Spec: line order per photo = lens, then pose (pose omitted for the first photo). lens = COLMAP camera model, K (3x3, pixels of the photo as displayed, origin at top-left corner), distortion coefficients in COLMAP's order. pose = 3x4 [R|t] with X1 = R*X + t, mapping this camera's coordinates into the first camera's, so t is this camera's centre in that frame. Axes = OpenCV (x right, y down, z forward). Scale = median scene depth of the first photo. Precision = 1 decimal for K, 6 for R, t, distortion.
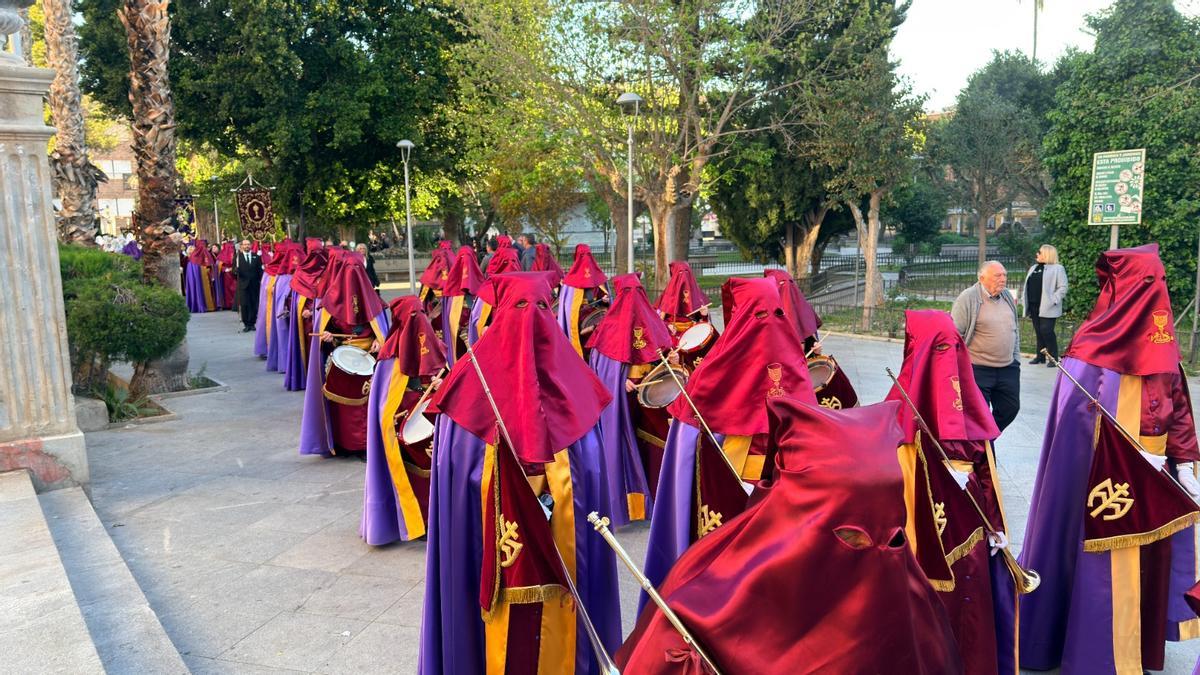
lens RADIAL K [[814.8, 0, 600.0], [0, 814.8, 337.5], [0, 0, 1]] dist [0.109938, -0.162137]
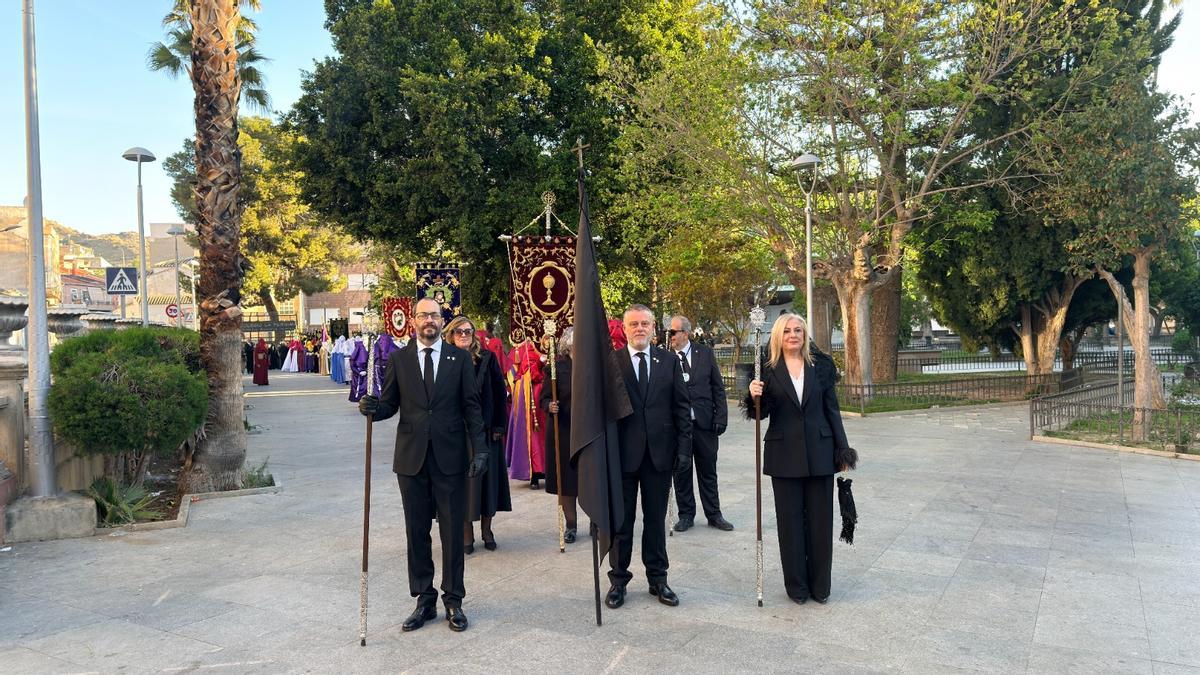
lens RADIAL K [[814.8, 0, 600.0], [0, 814.8, 337.5], [0, 0, 1]] dist [0.109938, -0.162137]
pose [[0.965625, -0.009994, -0.259747, 0.043915], [-0.022818, 0.992144, -0.123001, 0.002171], [0.258936, 0.124700, 0.957811, 0.130310]]
